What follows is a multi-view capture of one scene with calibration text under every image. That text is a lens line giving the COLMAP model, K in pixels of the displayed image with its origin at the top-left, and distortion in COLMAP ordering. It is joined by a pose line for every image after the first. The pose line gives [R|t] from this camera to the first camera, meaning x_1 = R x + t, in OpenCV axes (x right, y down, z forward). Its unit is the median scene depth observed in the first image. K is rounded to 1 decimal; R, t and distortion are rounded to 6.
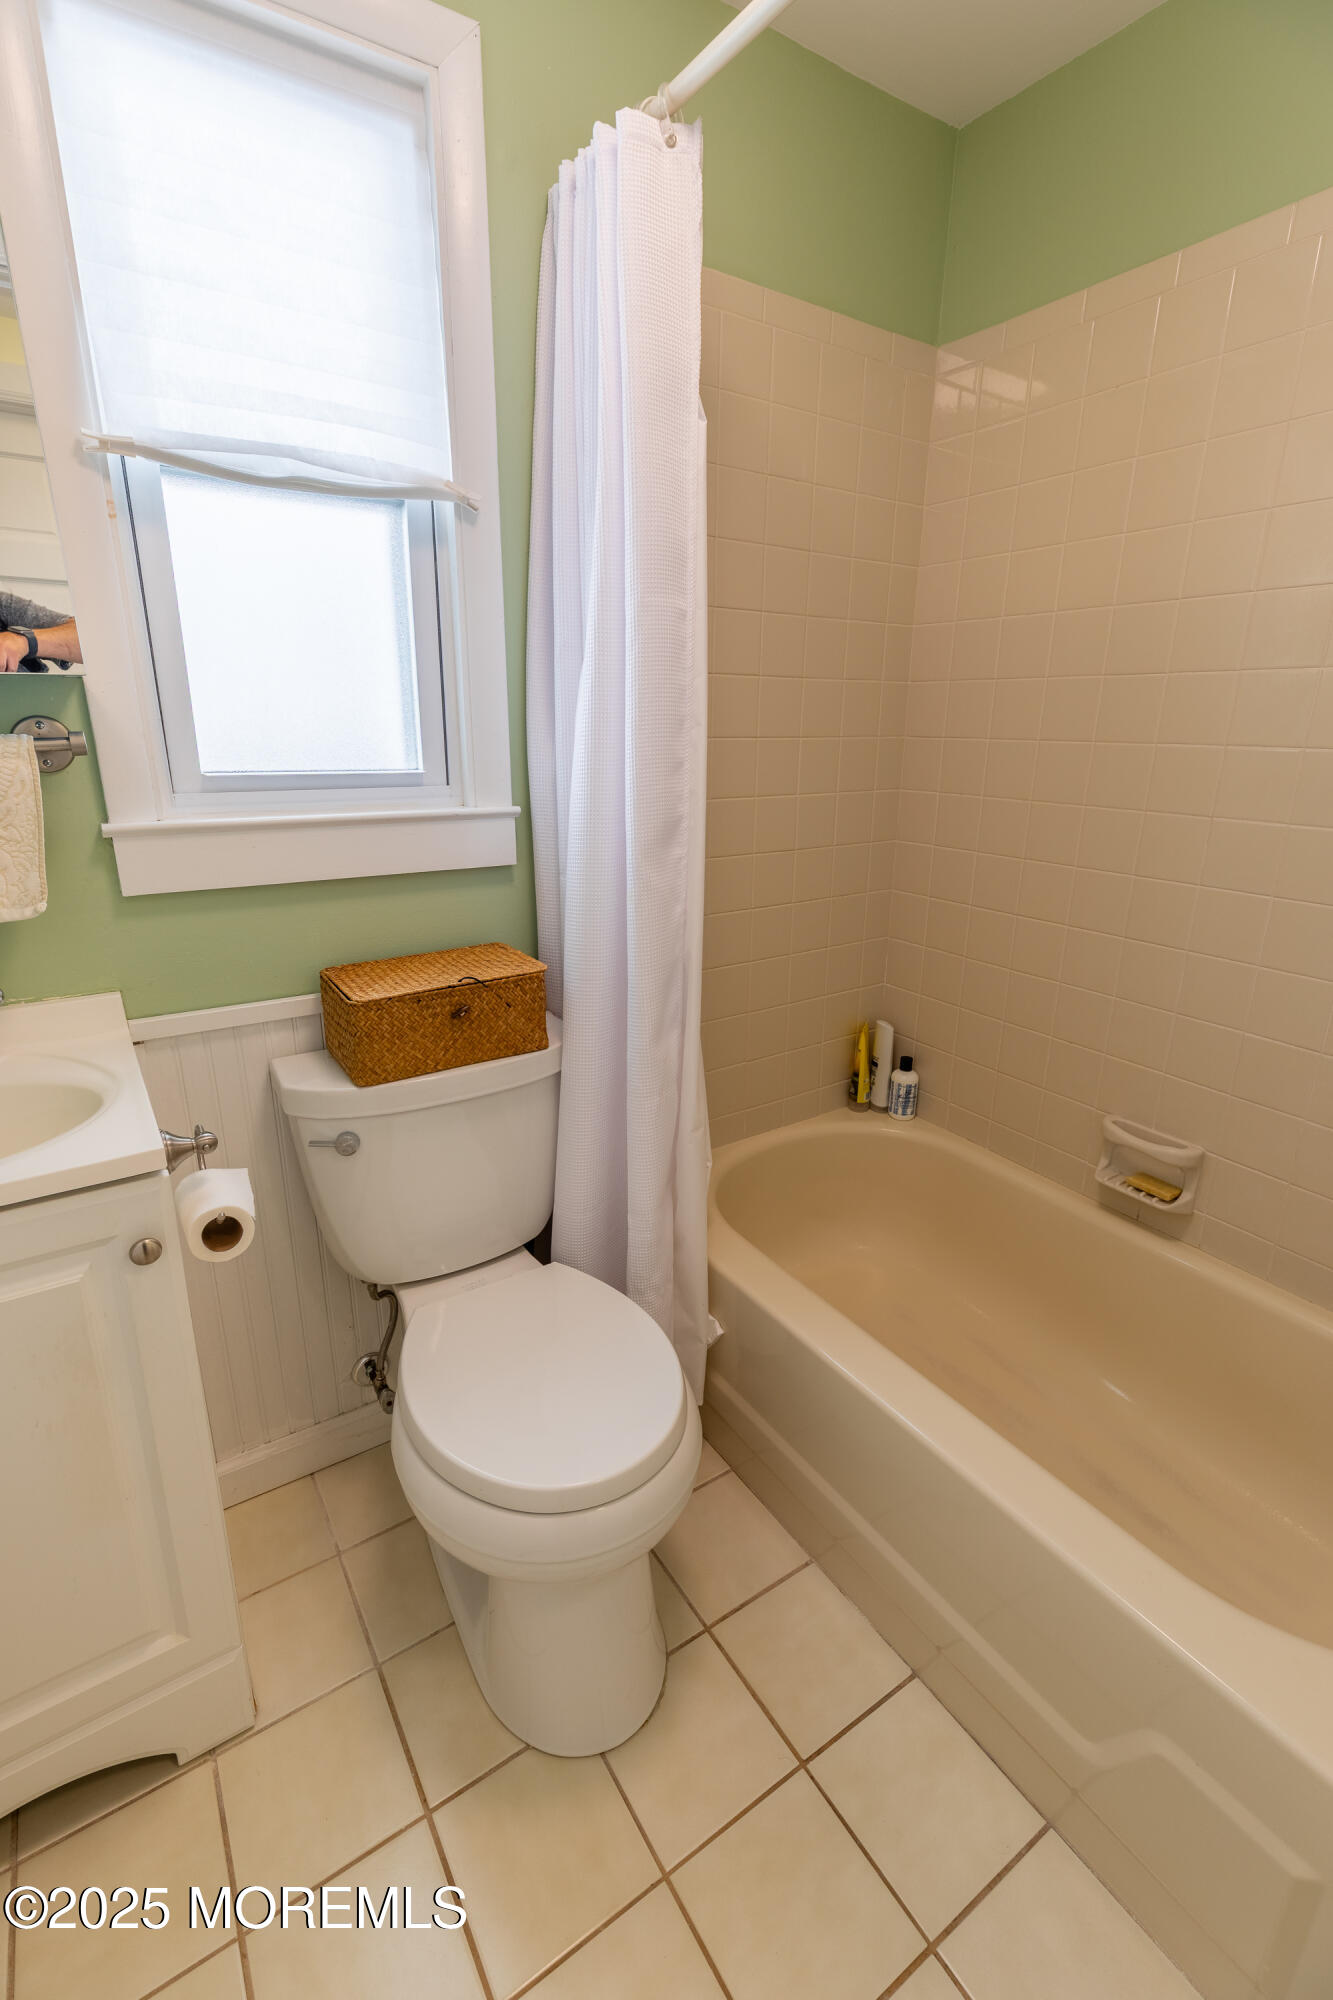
lens RADIAL K [[897.9, 0, 666.5], [0, 897.9, 1000.0], [0, 0, 1]] dist [-0.000454, 0.000008]
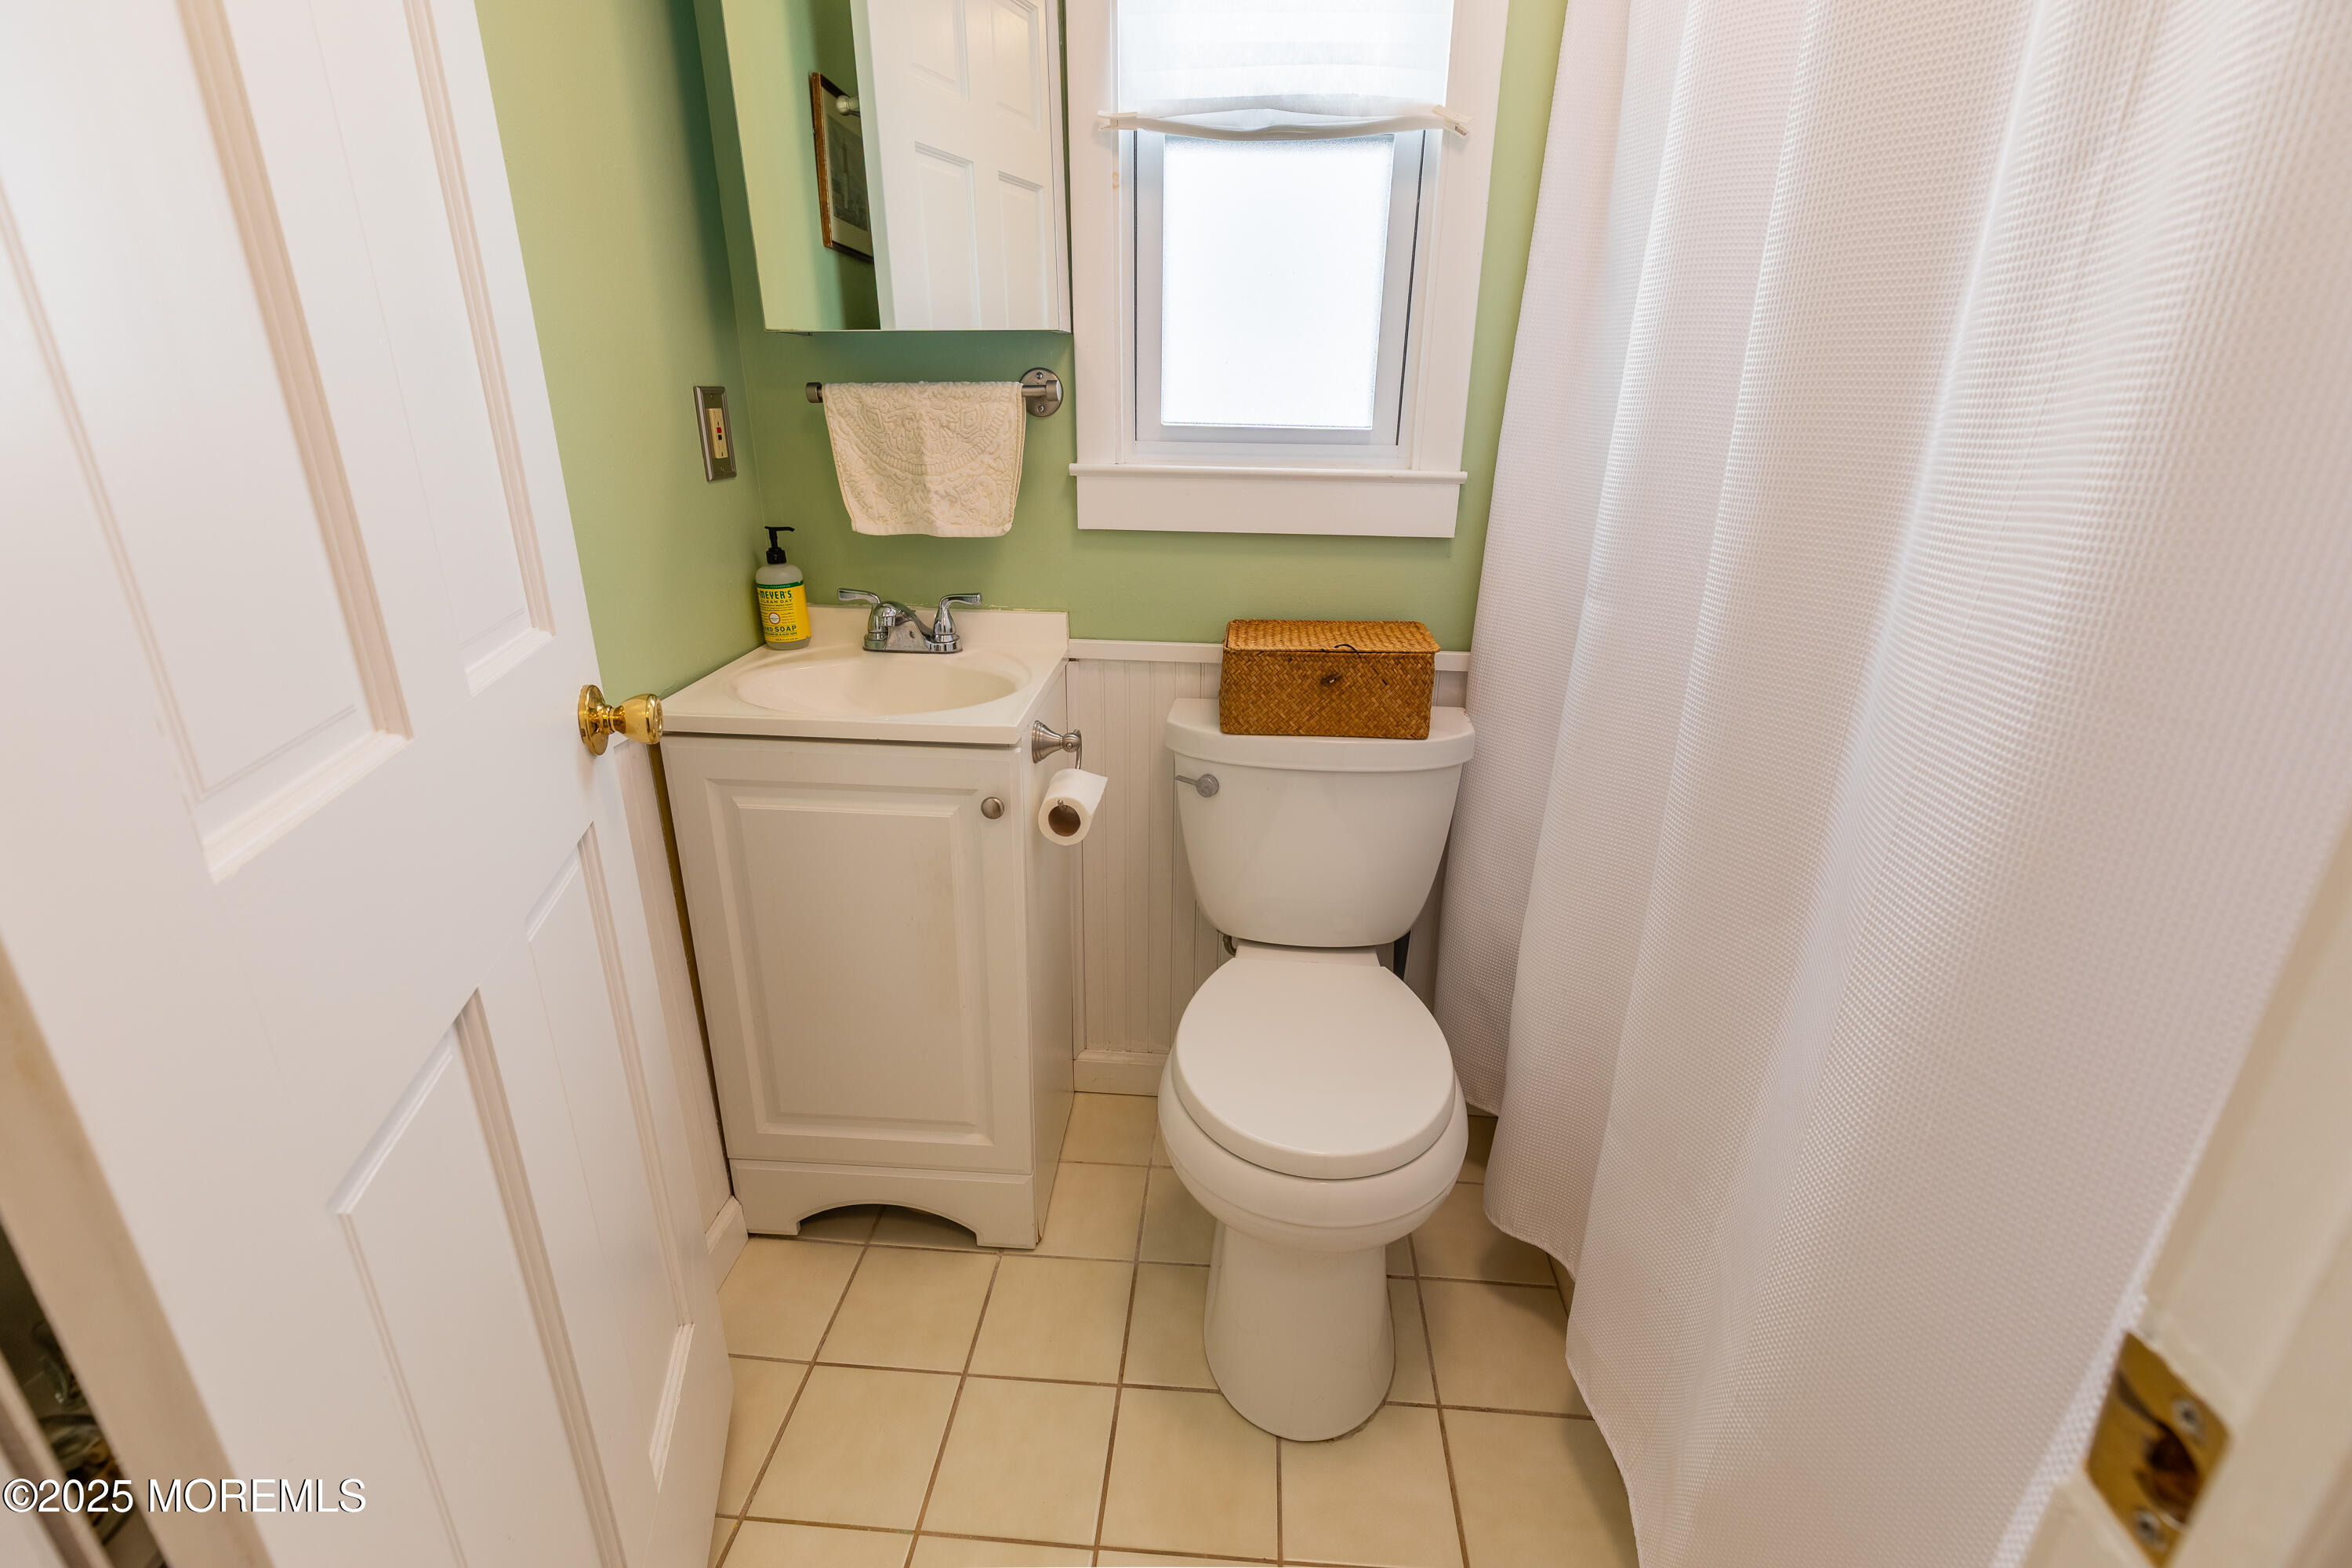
lens RADIAL K [[1055.9, 0, 1177.5], [0, 1055.9, 786.8], [0, 0, 1]] dist [-0.000454, 0.000008]
pose [[0.790406, 0.215394, -0.573467, 0.320002], [-0.186441, 0.976319, 0.109734, 0.032972], [0.583523, 0.020184, 0.811846, -0.016909]]
